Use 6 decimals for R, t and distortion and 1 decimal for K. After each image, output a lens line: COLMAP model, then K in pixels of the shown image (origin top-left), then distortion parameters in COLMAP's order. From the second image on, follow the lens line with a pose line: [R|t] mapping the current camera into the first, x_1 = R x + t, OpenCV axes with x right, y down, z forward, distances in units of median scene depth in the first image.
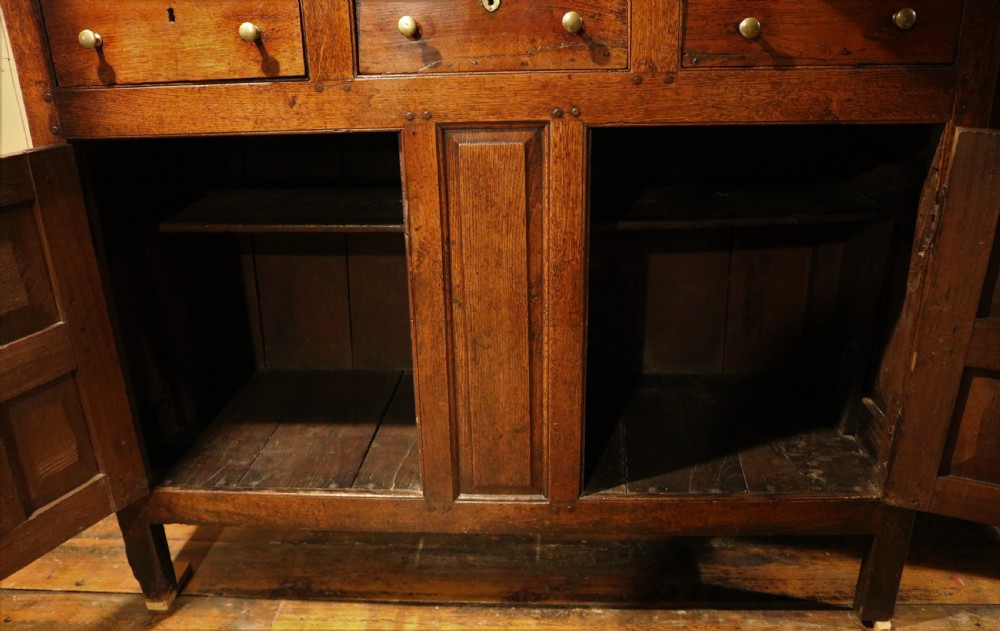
lens RADIAL K [[831.7, 0, 509.2], [0, 831.7, 346.6], [0, 0, 1]] dist [-0.154321, 0.114780]
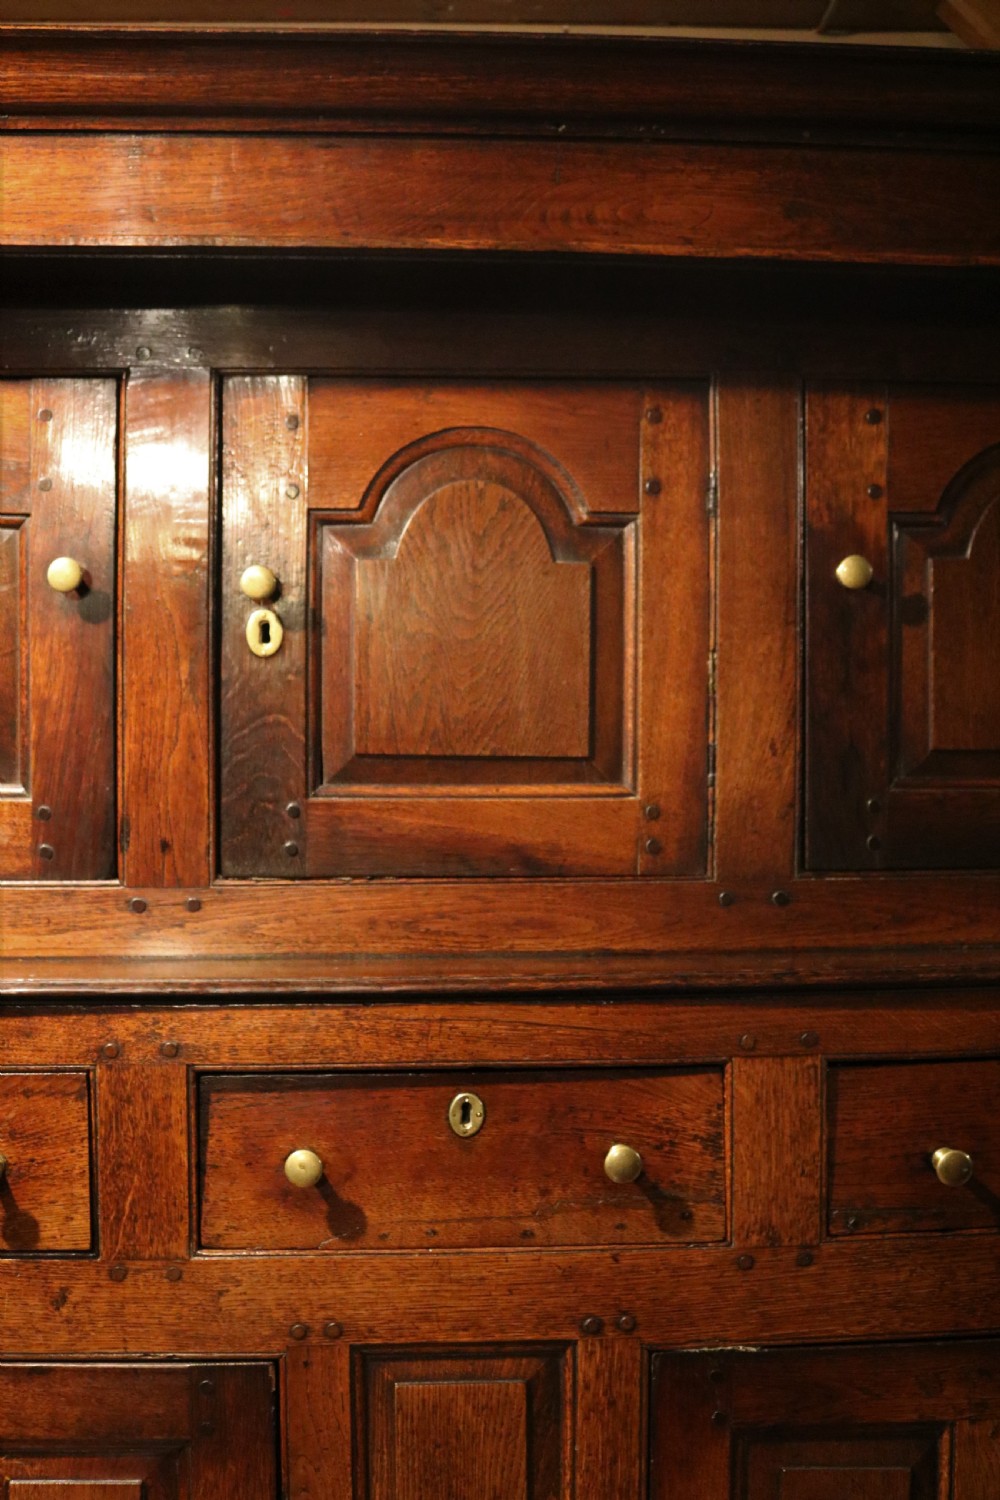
lens RADIAL K [[1595.1, 0, 508.7], [0, 1595.1, 747.4], [0, 0, 1]] dist [-0.091261, 0.000000]
pose [[0.994832, 0.017657, 0.099989, -0.096000], [0.019300, 0.933927, -0.356943, -0.269033], [-0.099684, 0.357028, 0.928759, -0.032975]]
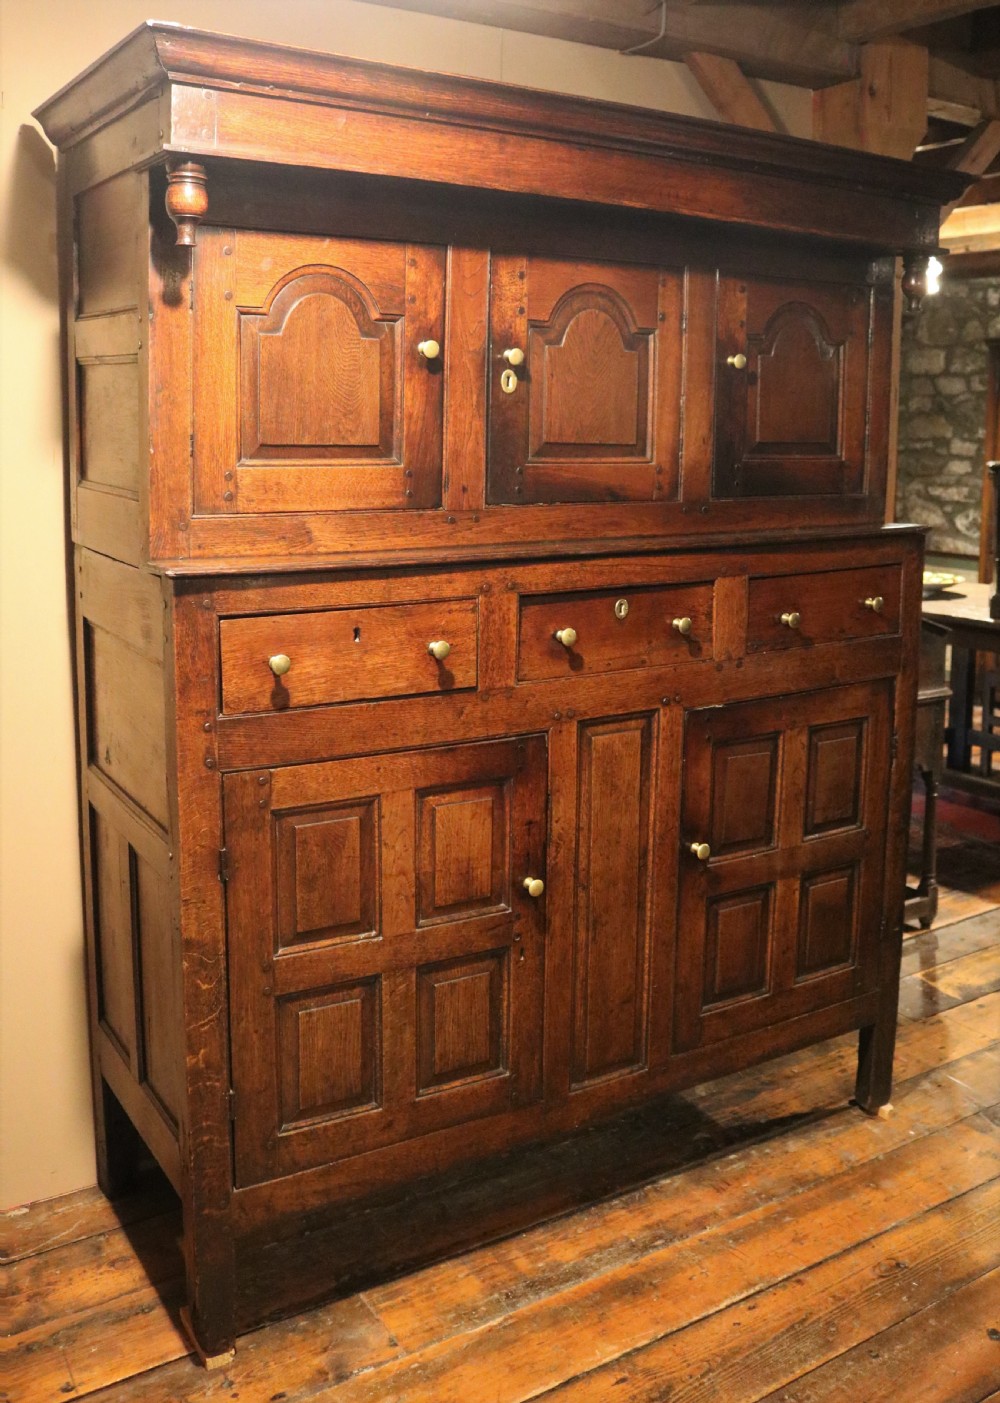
lens RADIAL K [[1305.5, 0, 527.8], [0, 1305.5, 594.8], [0, 0, 1]] dist [-0.121847, 0.000000]
pose [[0.811075, -0.047681, 0.582996, -1.133584], [0.191039, 0.963612, -0.186967, -0.123629], [-0.552867, 0.263019, 0.790670, -0.359471]]
